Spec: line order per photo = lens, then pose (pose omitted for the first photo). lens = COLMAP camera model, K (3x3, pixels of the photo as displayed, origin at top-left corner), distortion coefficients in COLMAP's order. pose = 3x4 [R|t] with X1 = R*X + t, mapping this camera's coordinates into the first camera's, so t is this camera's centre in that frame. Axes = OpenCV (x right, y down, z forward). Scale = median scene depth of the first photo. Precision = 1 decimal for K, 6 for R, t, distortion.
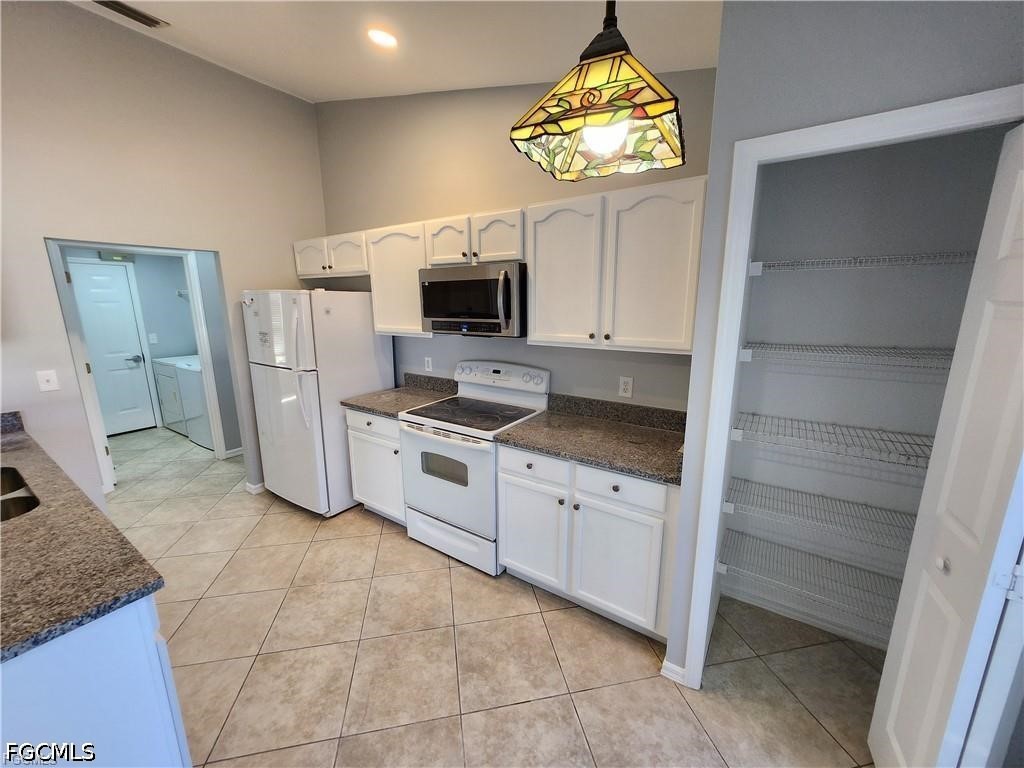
lens RADIAL K [[404.7, 0, 508.0], [0, 404.7, 384.0], [0, 0, 1]] dist [0.002909, -0.000008]
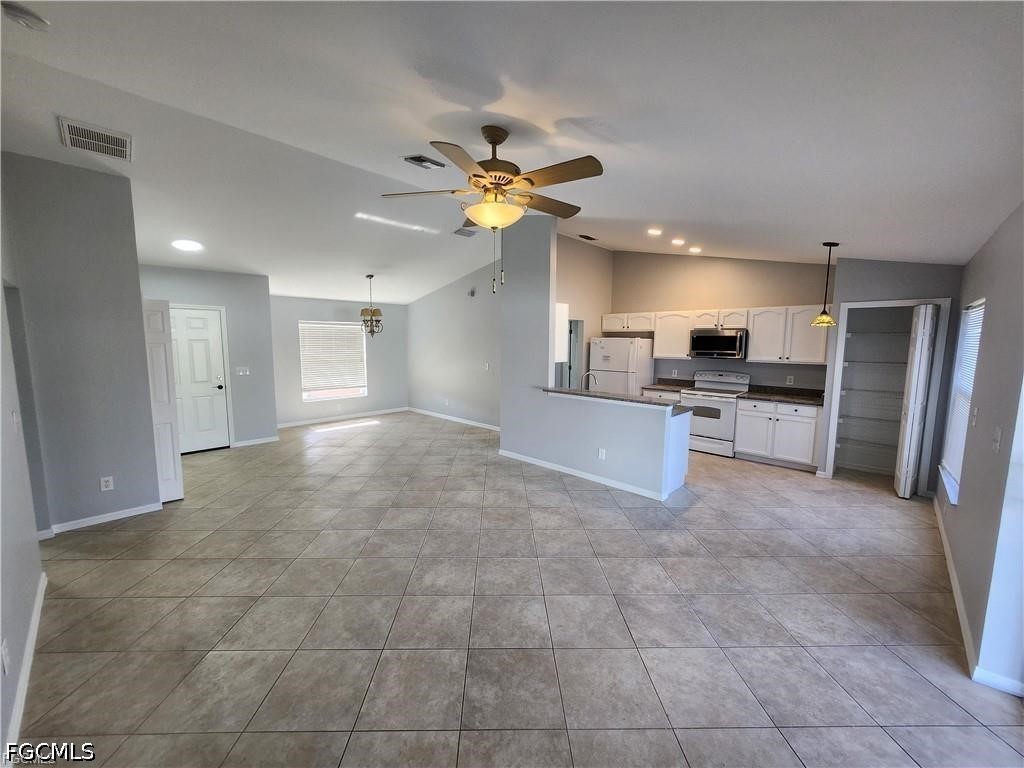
lens RADIAL K [[404.7, 0, 508.8], [0, 404.7, 381.5], [0, 0, 1]] dist [0.002909, -0.000008]
pose [[0.986466, 0.031472, -0.160920, -1.069382], [-0.047678, 0.994057, -0.097864, 0.362804], [0.156884, 0.104212, 0.982104, -1.791990]]
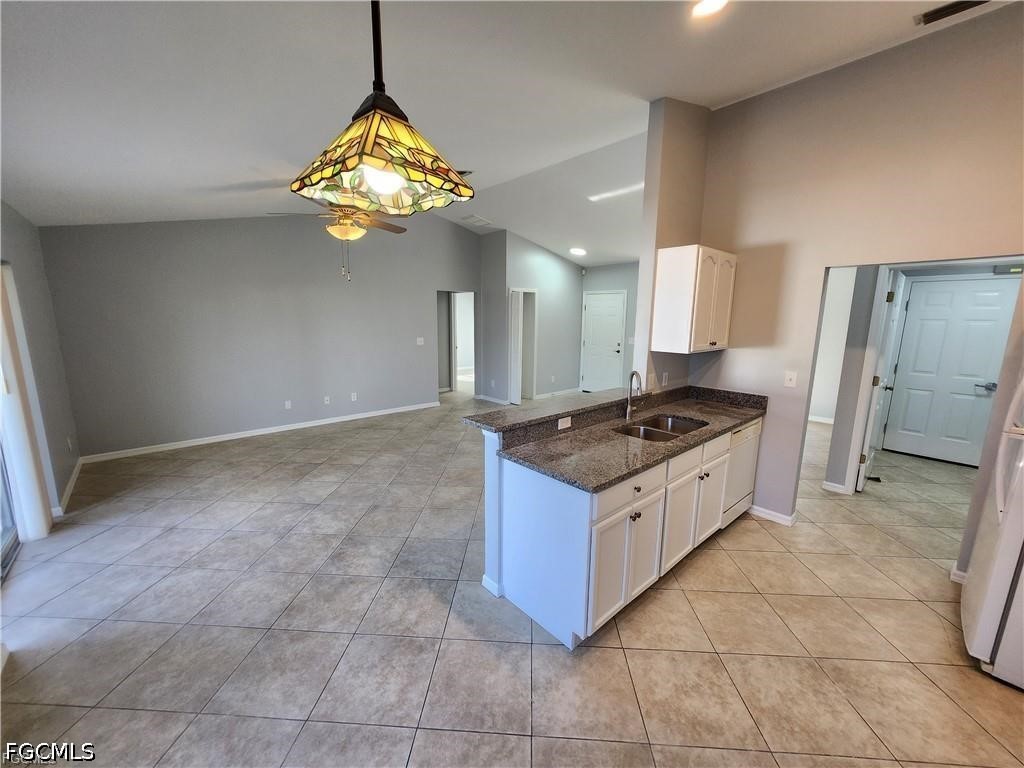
lens RADIAL K [[404.7, 0, 505.5], [0, 404.7, 386.8], [0, 0, 1]] dist [0.002909, -0.000008]
pose [[-0.246247, 0.175305, -0.953221, 0.342710], [-0.208136, 0.950995, 0.228664, -0.099149], [0.946595, 0.254708, -0.197692, 0.439129]]
